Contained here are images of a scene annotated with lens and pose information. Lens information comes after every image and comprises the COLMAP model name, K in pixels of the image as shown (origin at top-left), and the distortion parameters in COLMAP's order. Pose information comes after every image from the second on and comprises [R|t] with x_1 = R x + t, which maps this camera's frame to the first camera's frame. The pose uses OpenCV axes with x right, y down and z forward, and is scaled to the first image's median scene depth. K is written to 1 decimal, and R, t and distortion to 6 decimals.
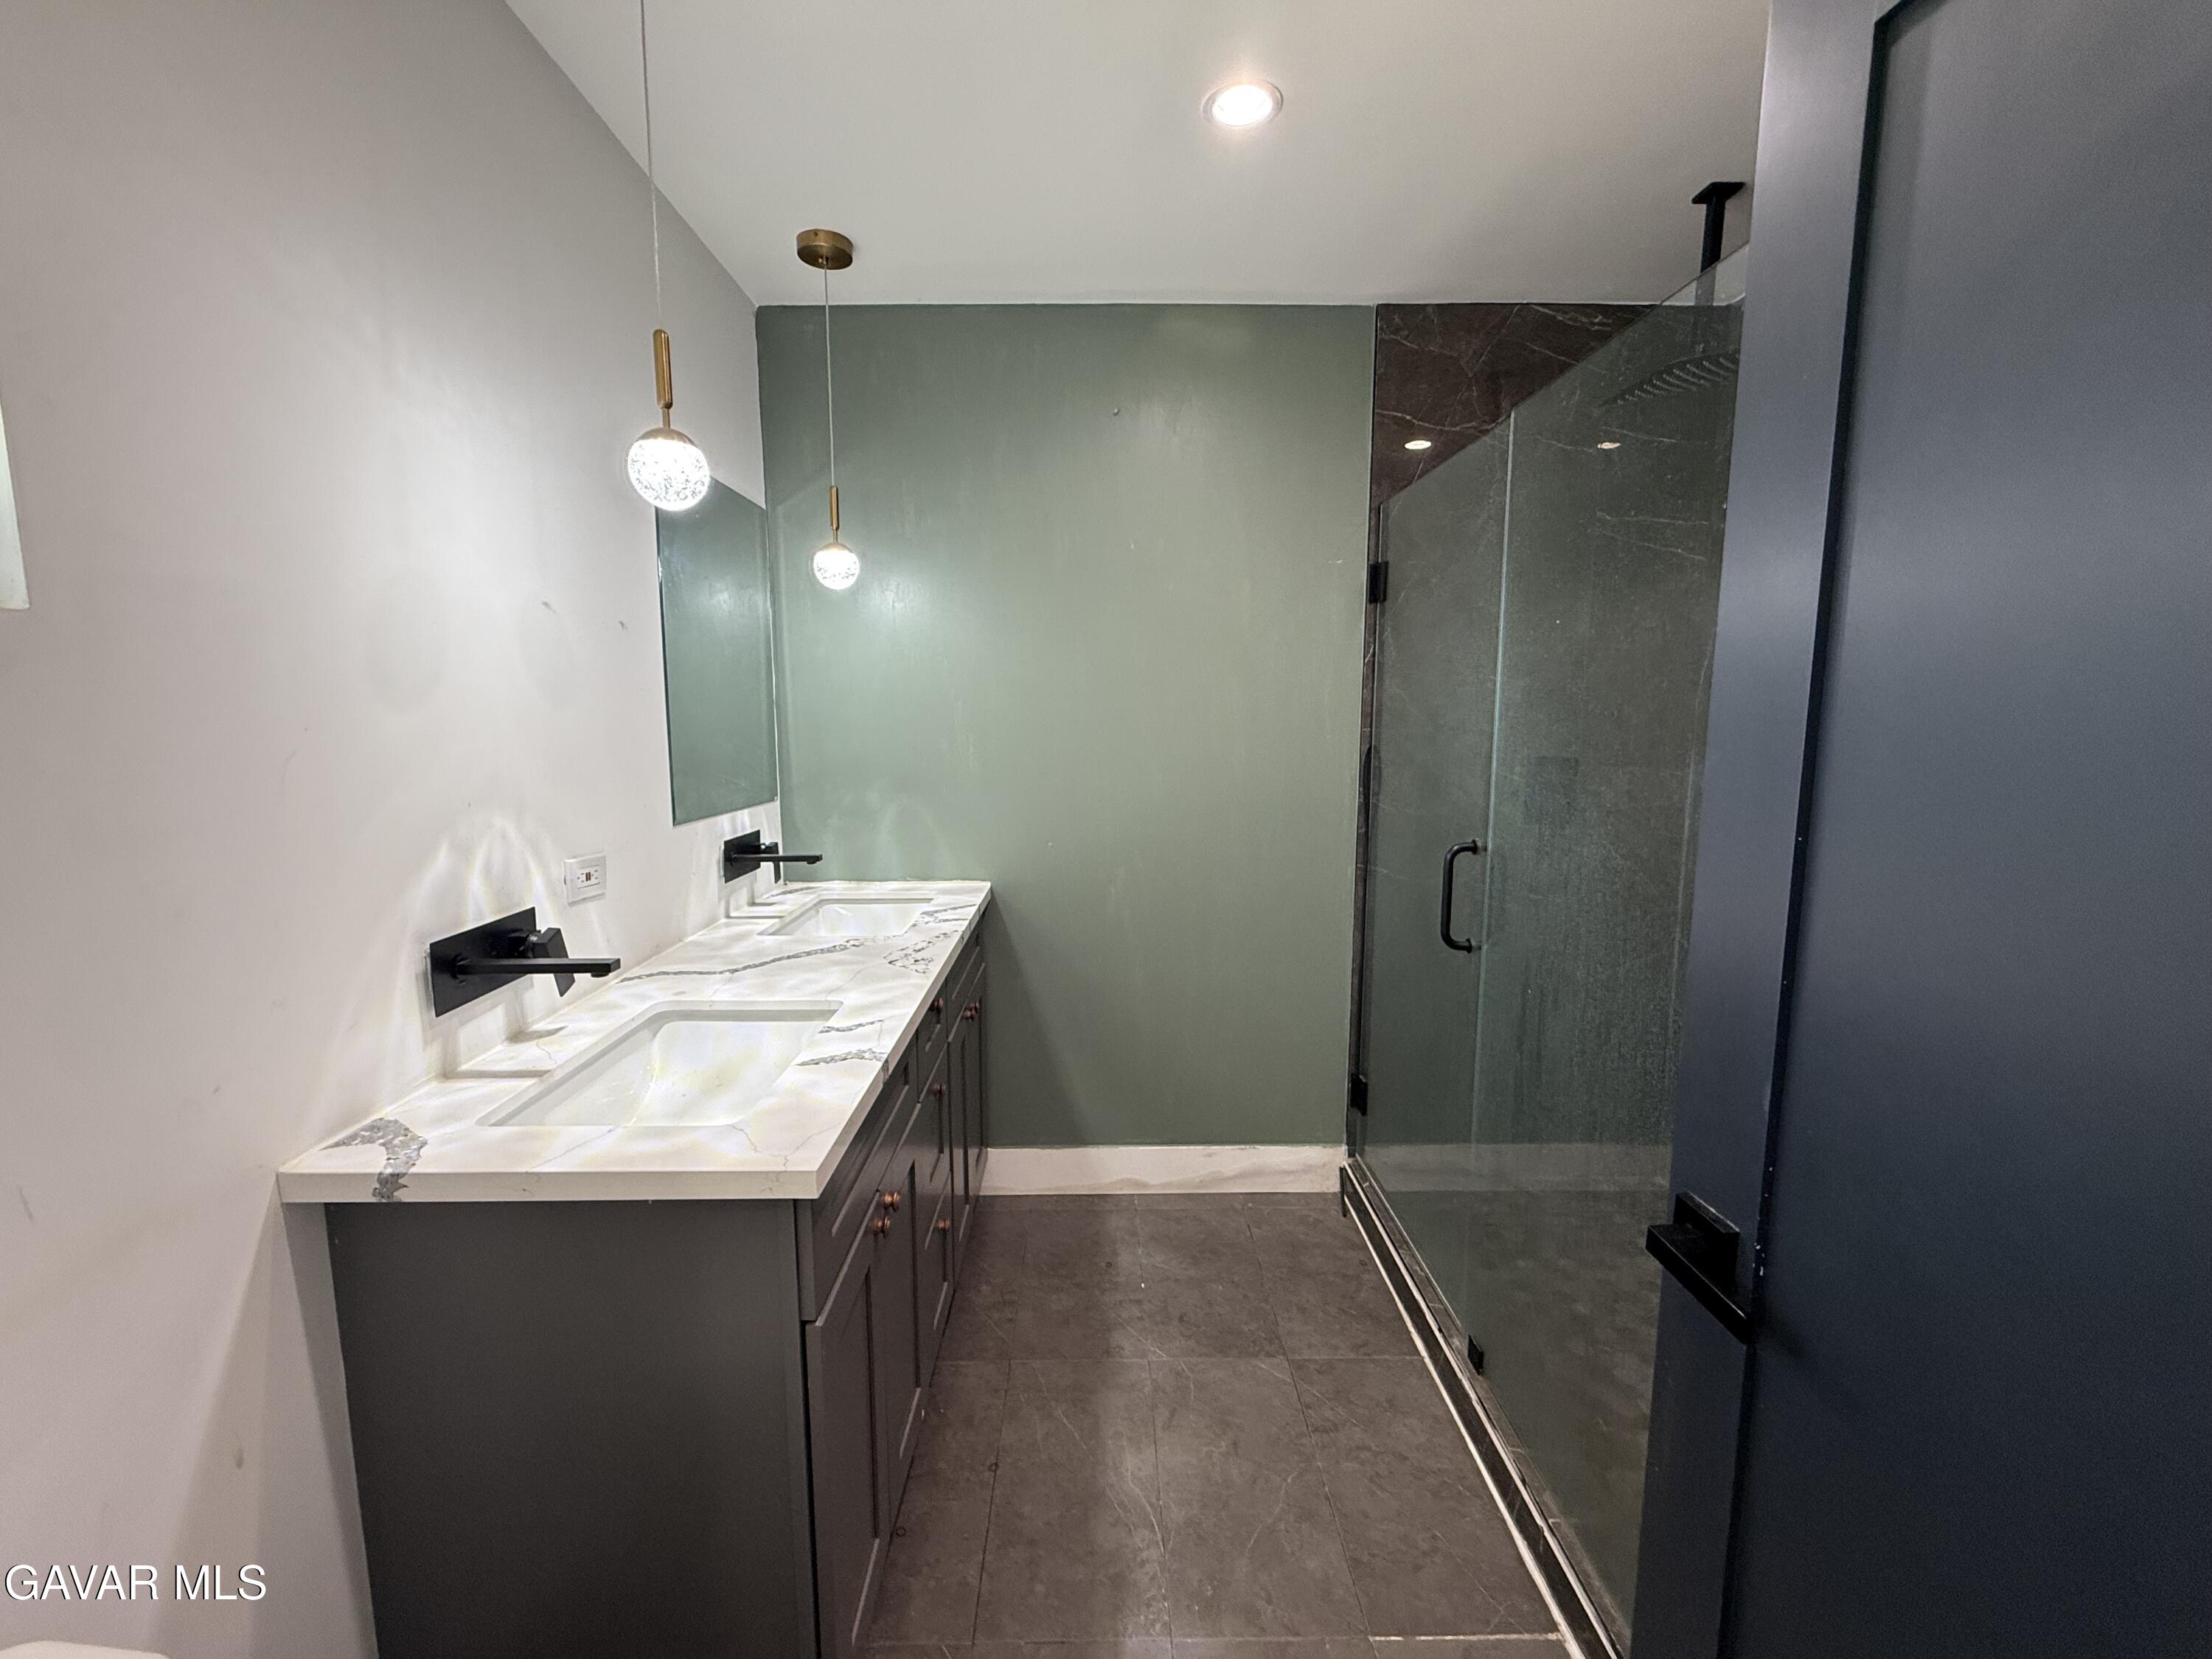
lens RADIAL K [[911.0, 0, 1100.2], [0, 911.0, 822.9], [0, 0, 1]] dist [0.002543, -0.001237]
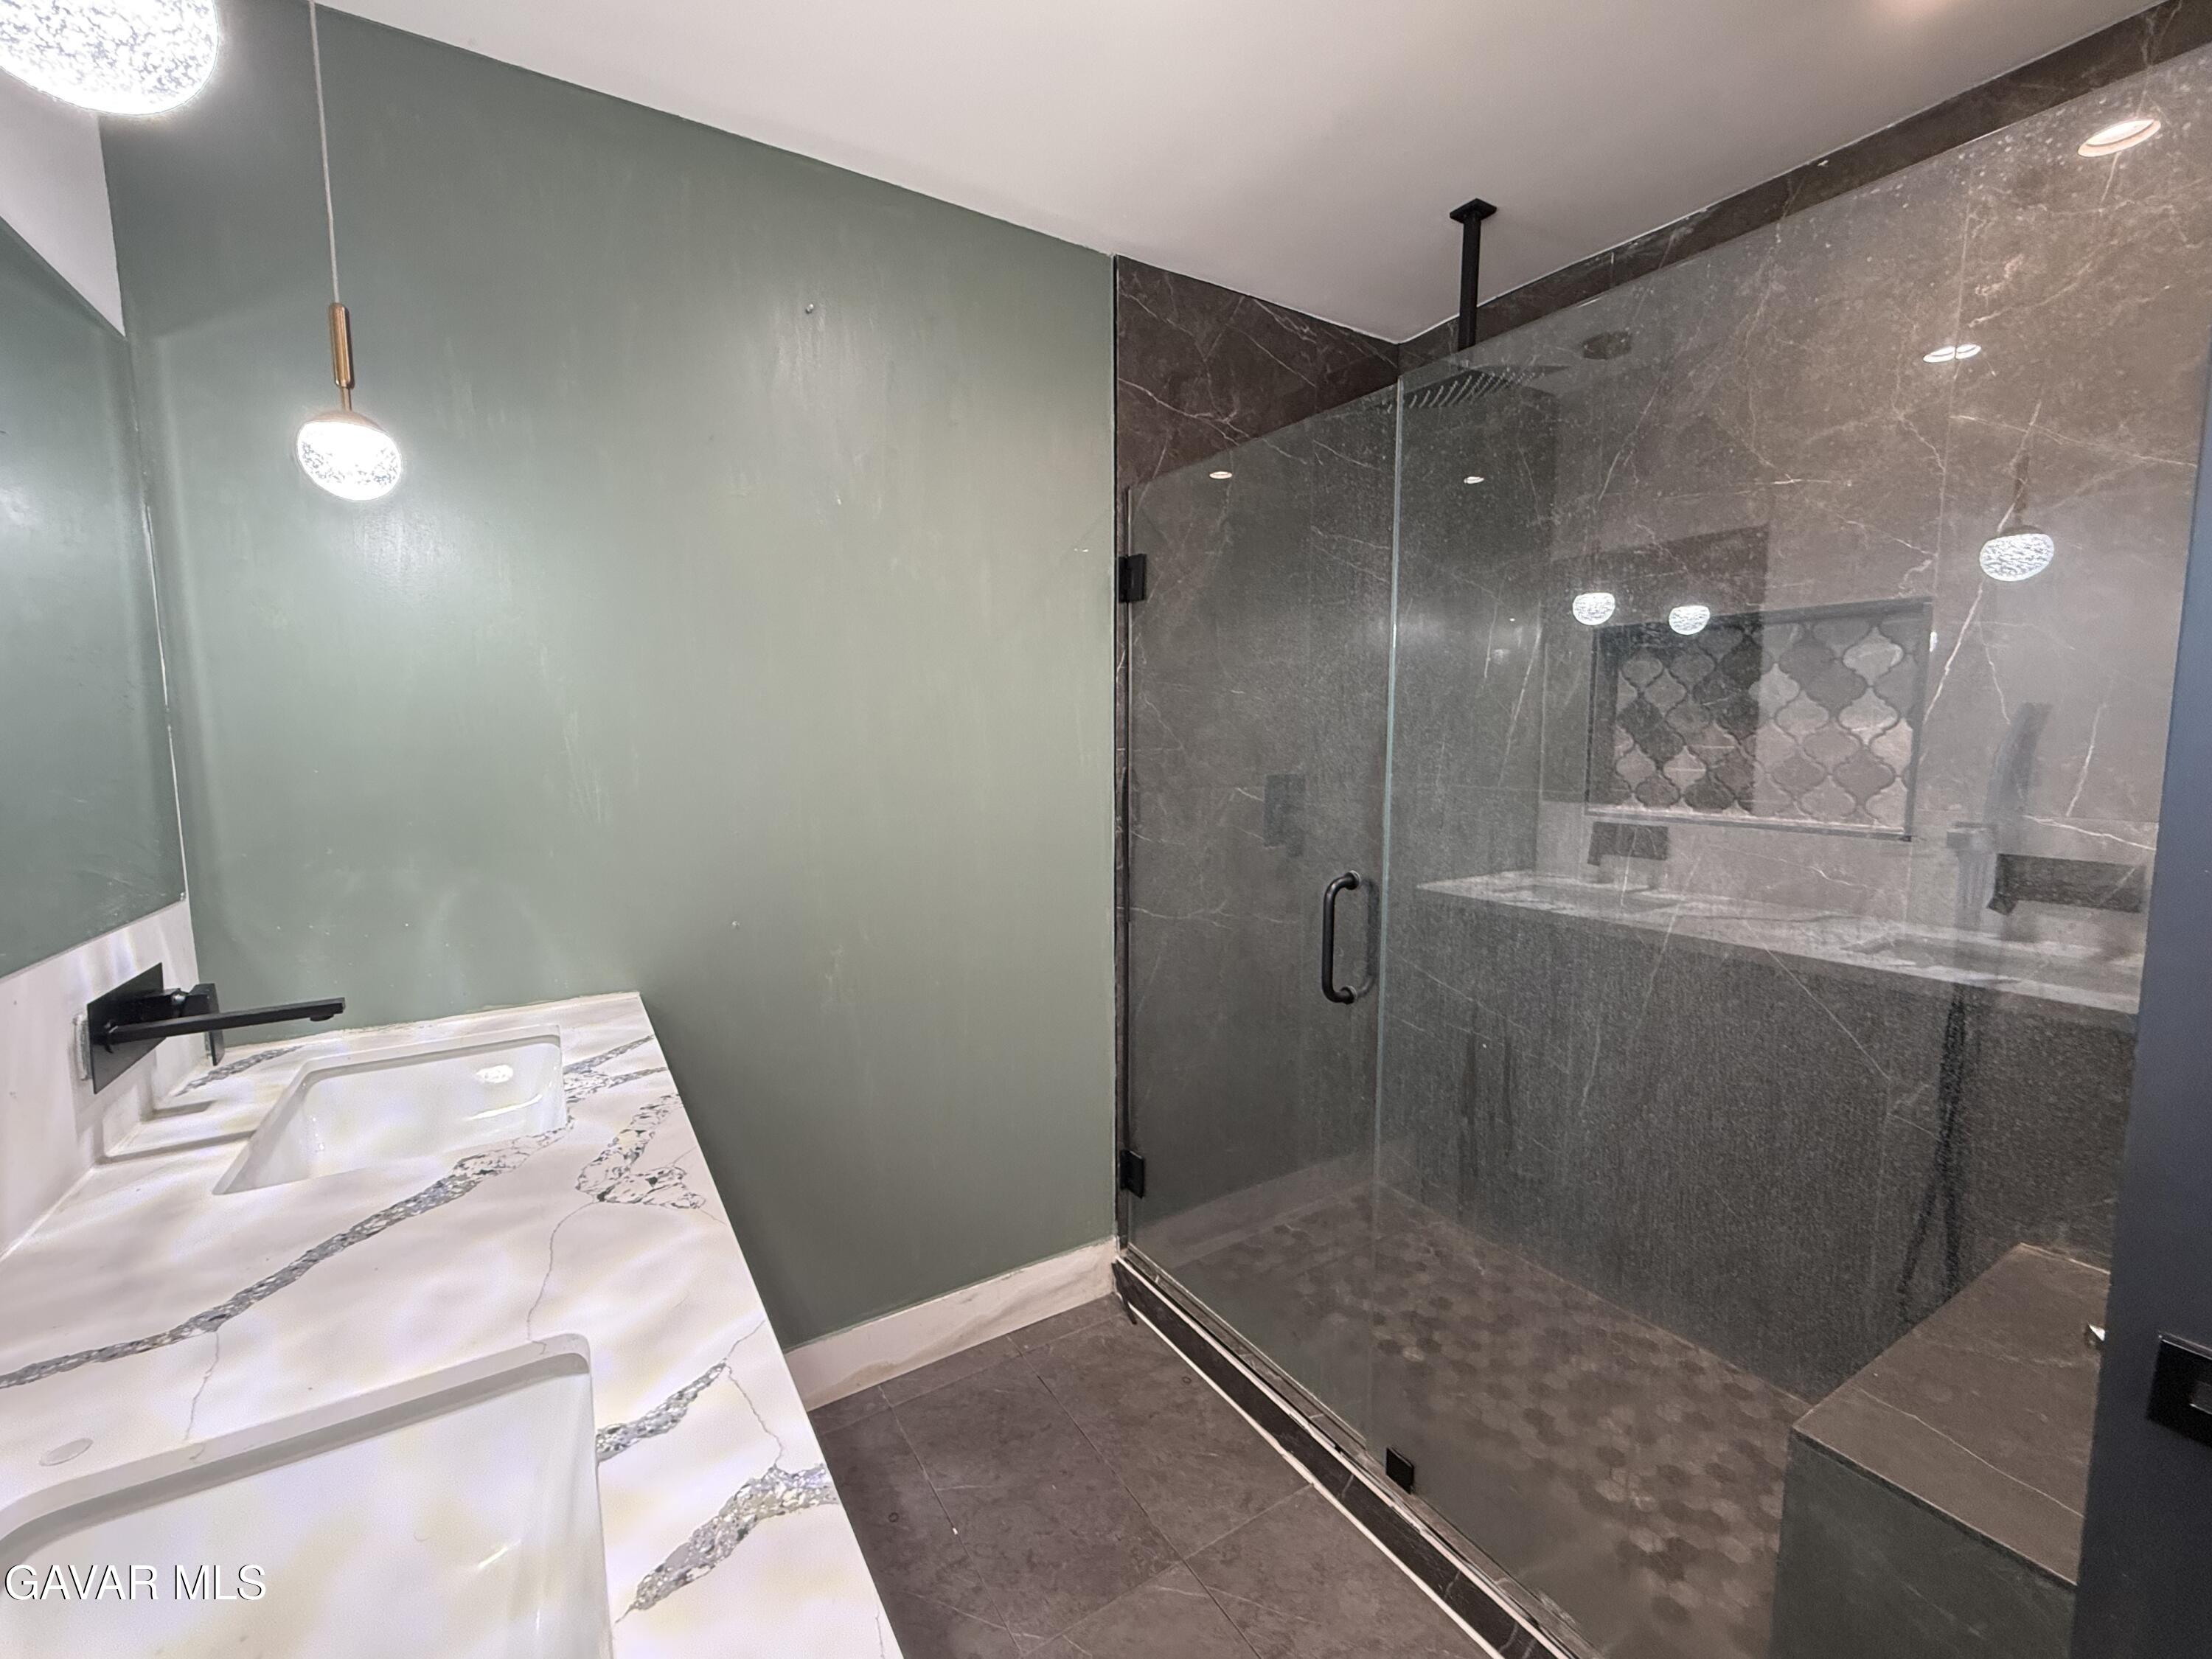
lens RADIAL K [[911.0, 0, 1092.8], [0, 911.0, 825.4], [0, 0, 1]] dist [0.002543, -0.001237]
pose [[0.853596, -0.056956, 0.517813, -0.196157], [0.068897, 0.997616, -0.003843, -0.032260], [-0.516360, 0.038957, 0.855485, 0.308811]]
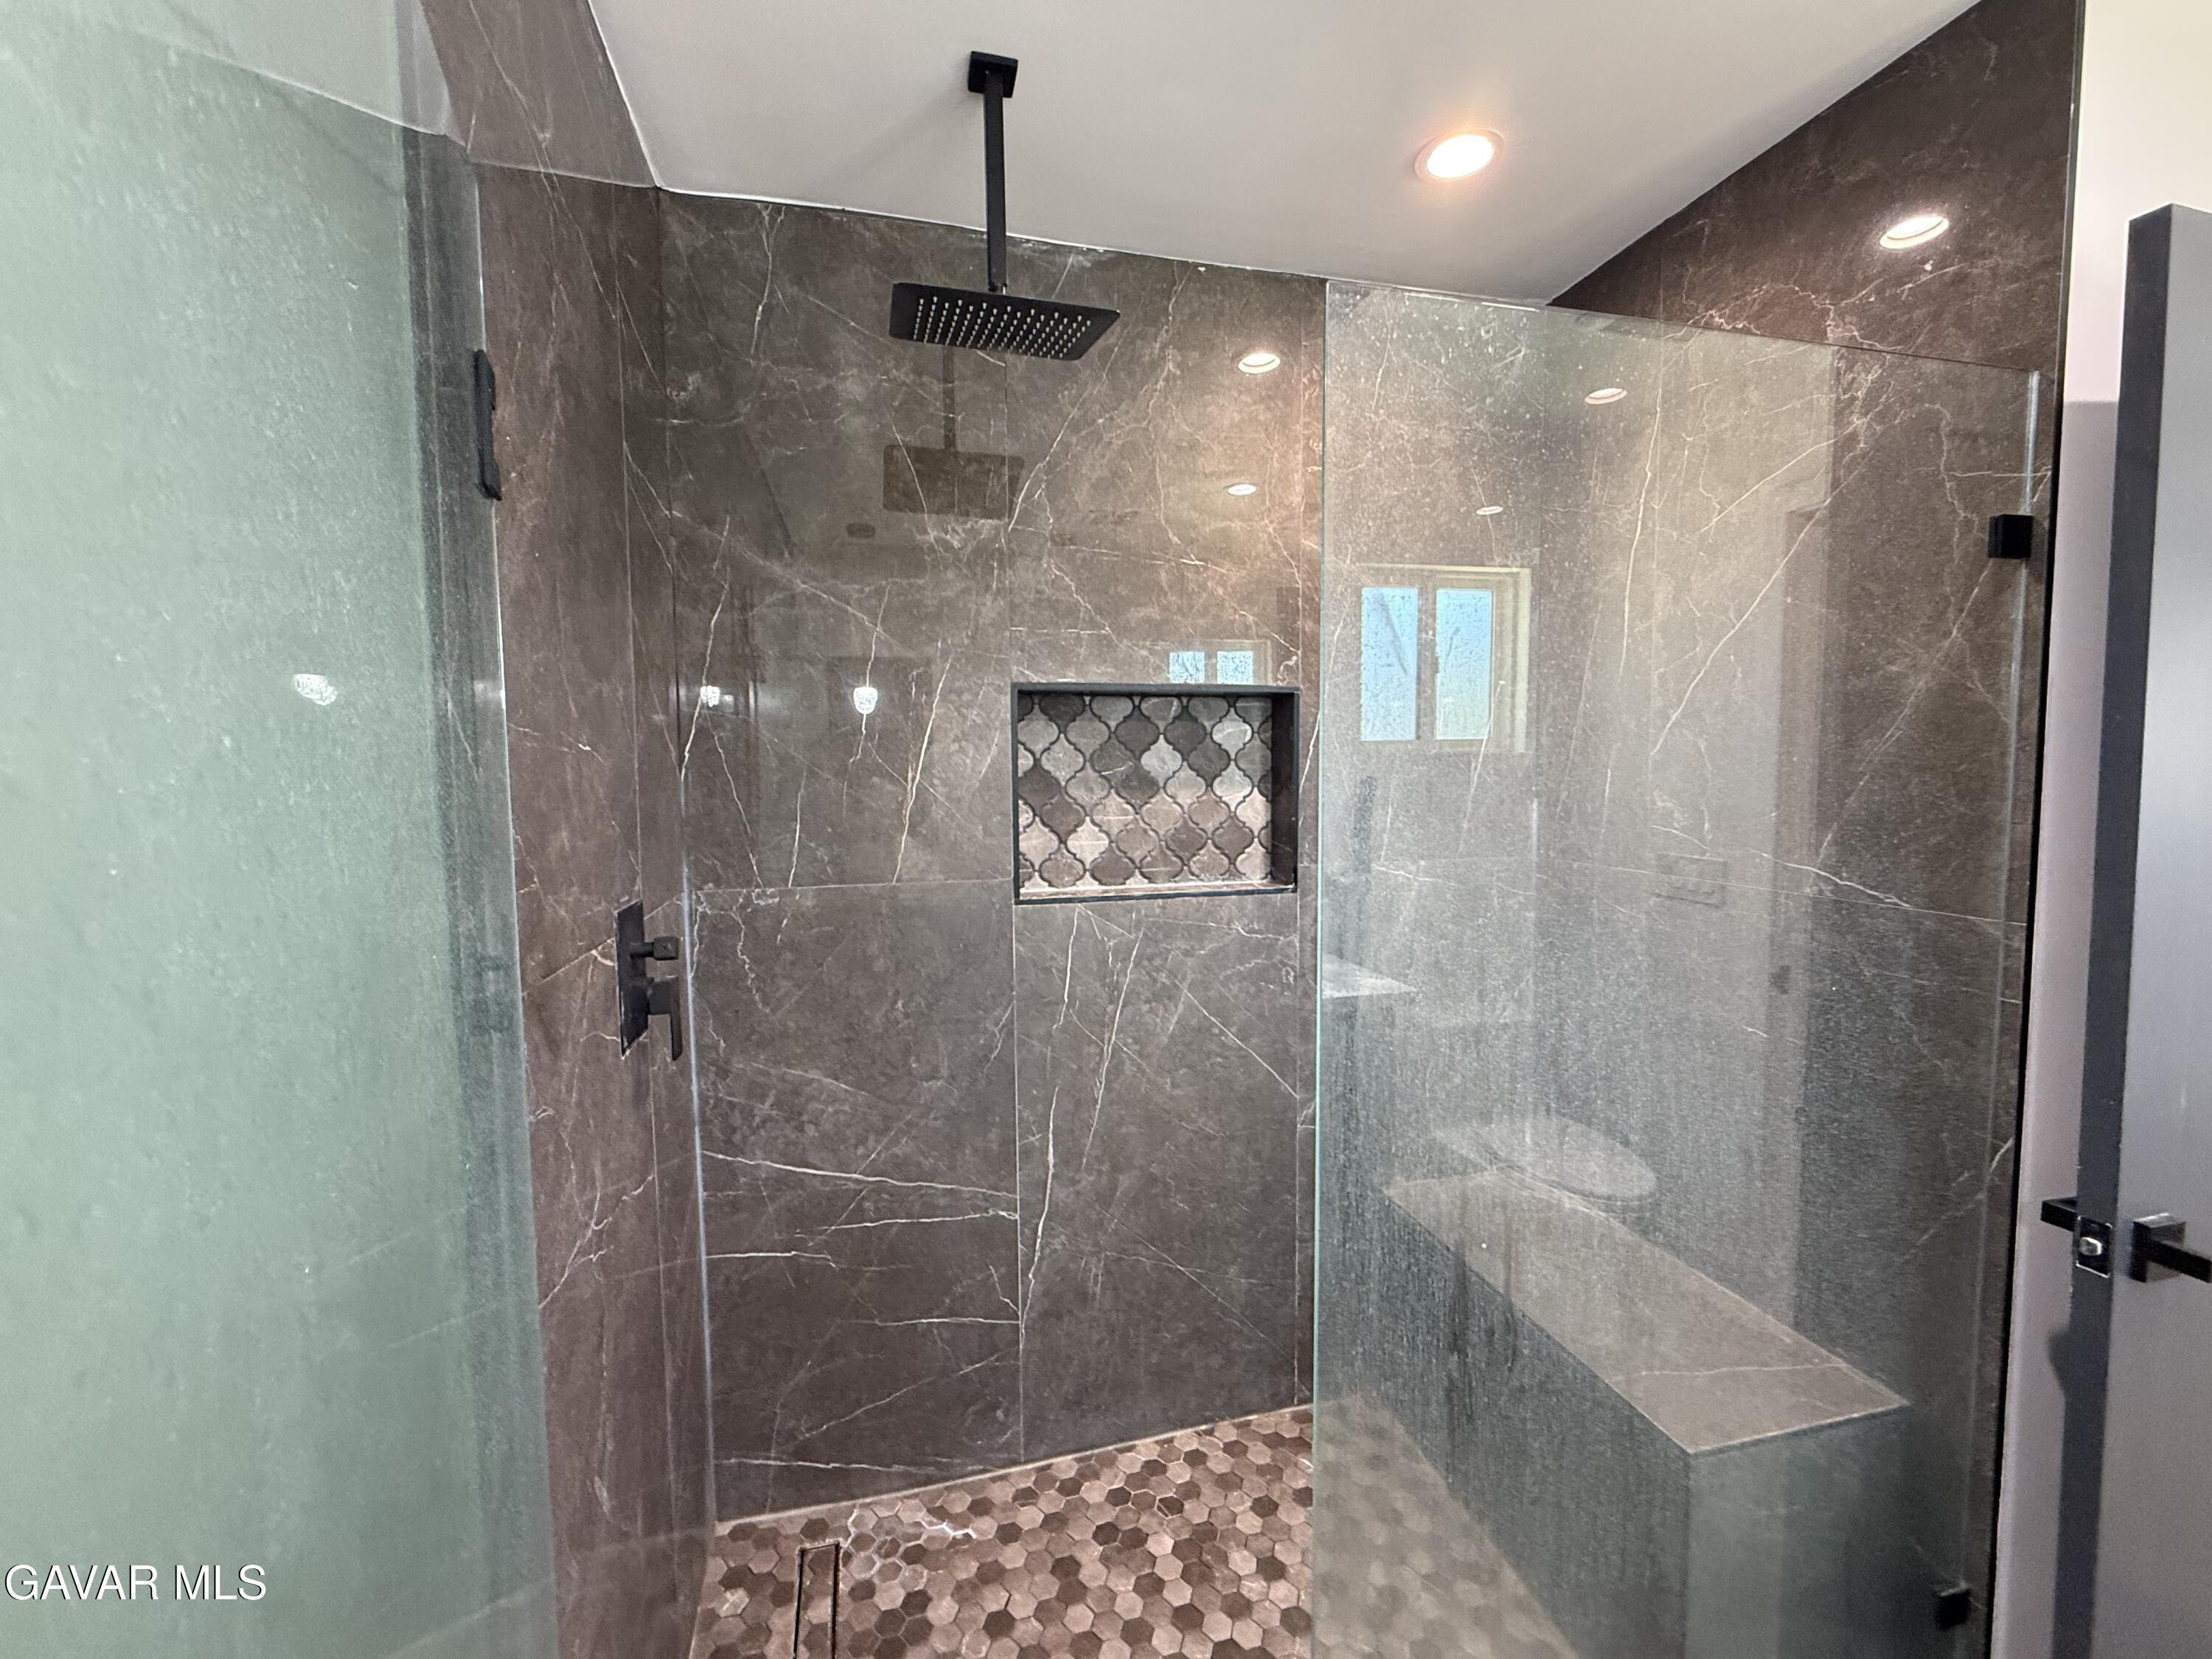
lens RADIAL K [[911.0, 0, 1104.0], [0, 911.0, 833.1], [0, 0, 1]] dist [0.002543, -0.001237]
pose [[-0.240938, -0.062225, 0.968544, -0.033575], [0.132083, 0.986556, 0.096240, -0.148086], [-0.961511, 0.151116, -0.229479, 1.013296]]
